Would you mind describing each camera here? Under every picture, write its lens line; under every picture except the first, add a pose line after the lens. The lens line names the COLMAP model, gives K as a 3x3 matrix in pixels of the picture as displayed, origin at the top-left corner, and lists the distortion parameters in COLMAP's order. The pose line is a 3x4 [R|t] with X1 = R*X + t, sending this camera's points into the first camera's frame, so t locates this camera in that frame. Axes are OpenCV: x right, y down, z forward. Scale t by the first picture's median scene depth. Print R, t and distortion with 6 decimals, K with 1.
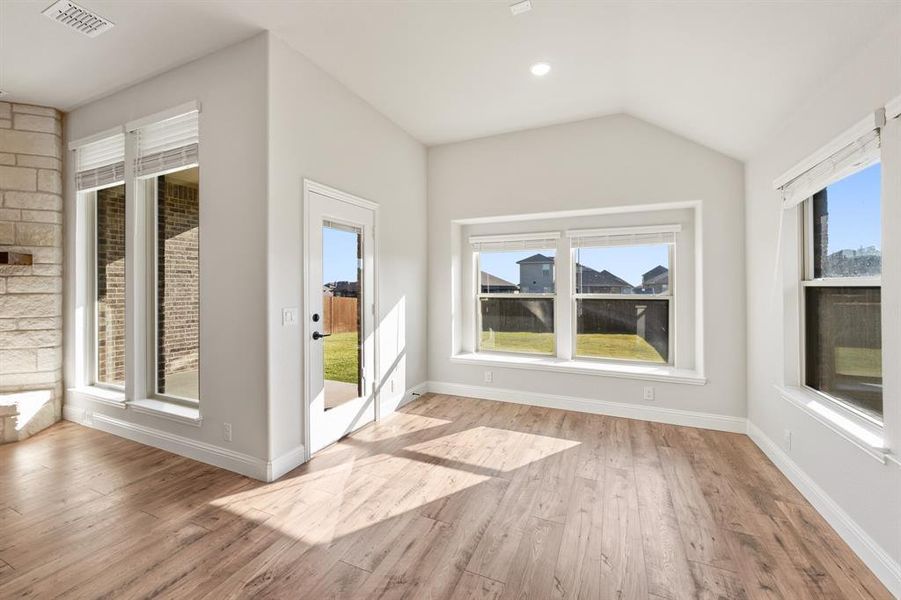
lens RADIAL K [[366.1, 0, 441.4], [0, 366.1, 283.6], [0, 0, 1]] dist [-0.000227, 0.000030]
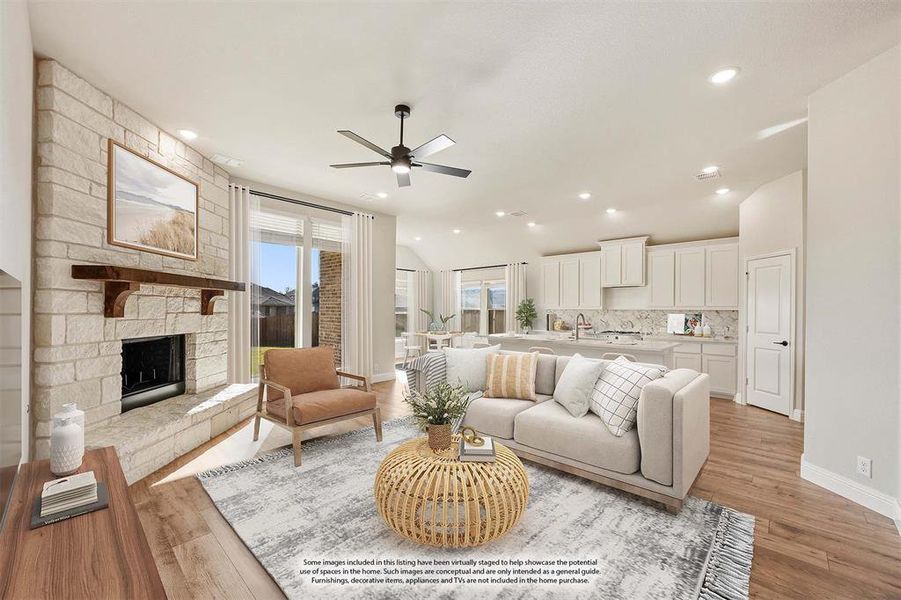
lens RADIAL K [[361.2, 0, 453.2], [0, 361.2, 305.1], [0, 0, 1]] dist [0.000215, 0.000159]
pose [[0.313398, 0.017829, 0.949455, -2.109381], [-0.016690, 0.999773, -0.013264, 0.003346], [-0.949475, -0.011689, 0.313624, -0.193536]]
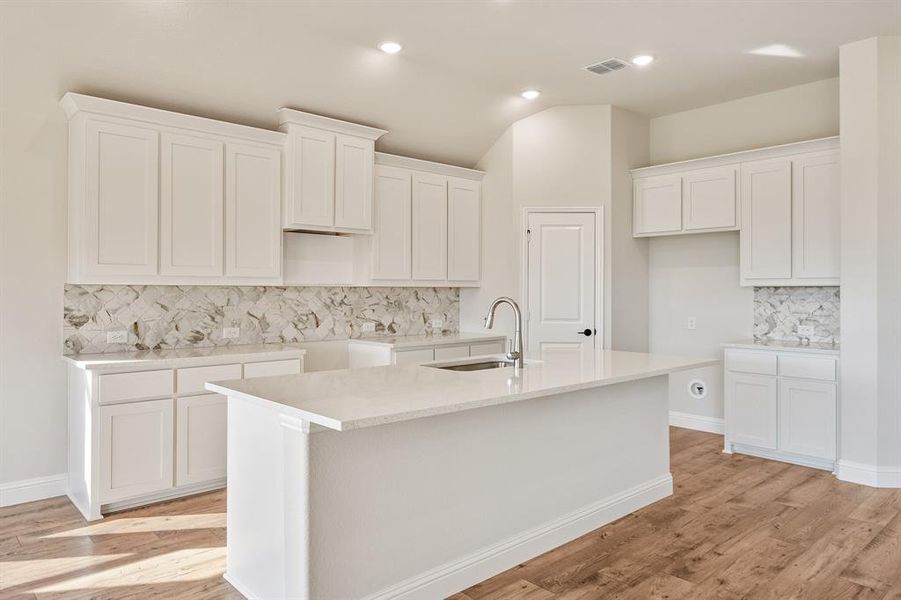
lens RADIAL K [[608.3, 0, 449.5], [0, 608.3, 283.7], [0, 0, 1]] dist [0.002868, 0.002343]
pose [[-0.920310, 0.004326, 0.391166, -0.768884], [-0.003191, 0.999823, -0.018566, 0.006235], [-0.391177, -0.018334, -0.920133, 0.731646]]
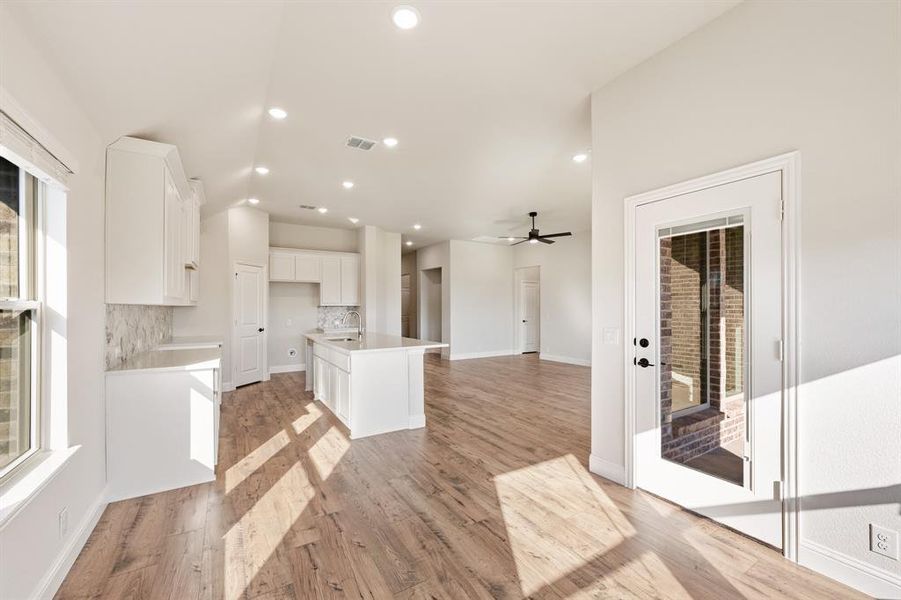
lens RADIAL K [[361.2, 0, 453.2], [0, 361.2, 305.1], [0, 0, 1]] dist [0.000215, 0.000159]
pose [[-0.542318, -0.003342, -0.840167, 0.557777], [0.008920, 0.999913, -0.009735, 0.004216], [0.840126, -0.012774, -0.542241, 0.915270]]
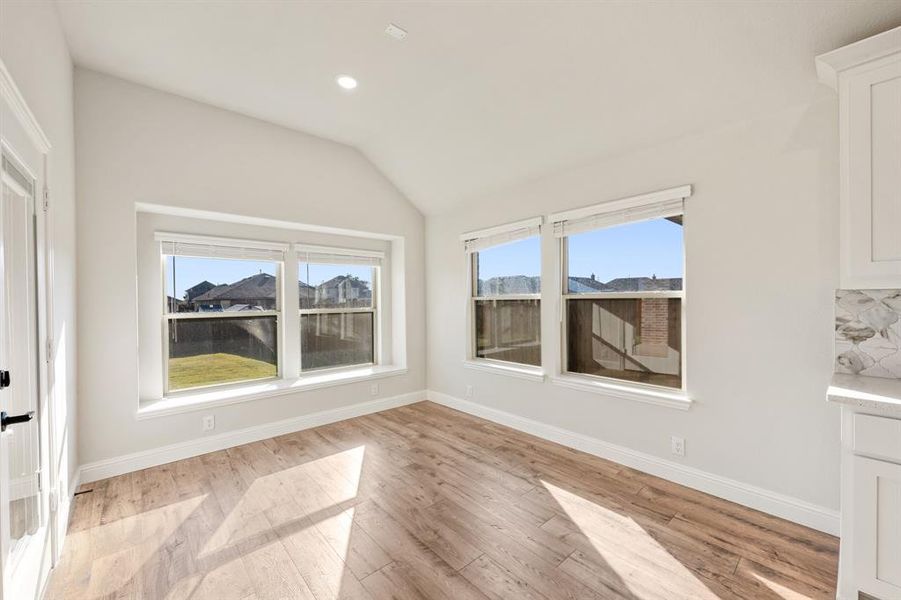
lens RADIAL K [[361.2, 0, 453.2], [0, 361.2, 305.1], [0, 0, 1]] dist [0.000215, 0.000159]
pose [[0.399090, -0.017522, 0.916744, -0.430931], [0.003706, 0.999840, 0.017497, 0.000100], [-0.916904, -0.003586, 0.399091, 0.294988]]
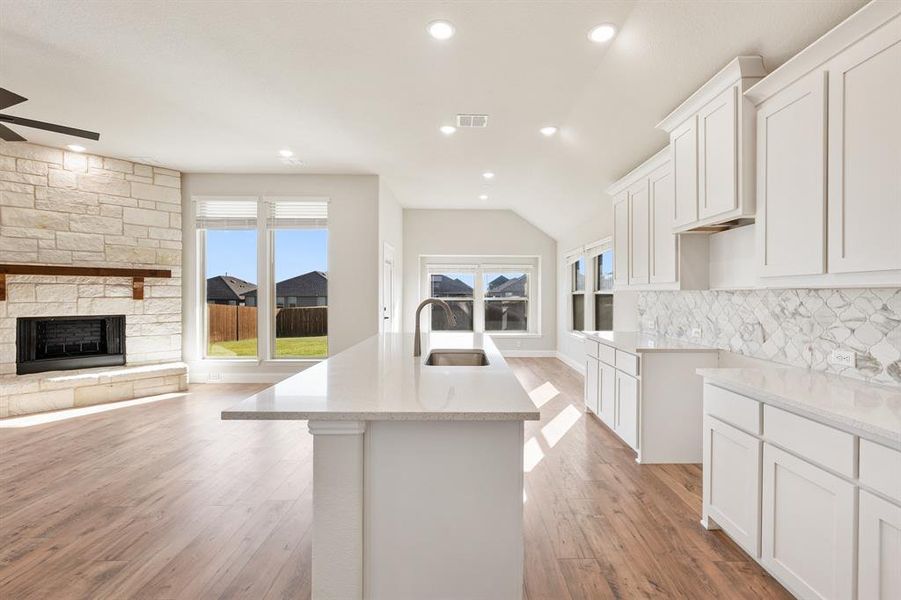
lens RADIAL K [[400.6, 0, 450.9], [0, 400.6, 296.4], [0, 0, 1]] dist [0.068639, -0.000026]
pose [[0.916136, 0.000954, 0.400866, -0.752589], [-0.006900, 0.999887, 0.013390, -0.007187], [-0.400807, -0.015033, 0.916039, -0.998014]]
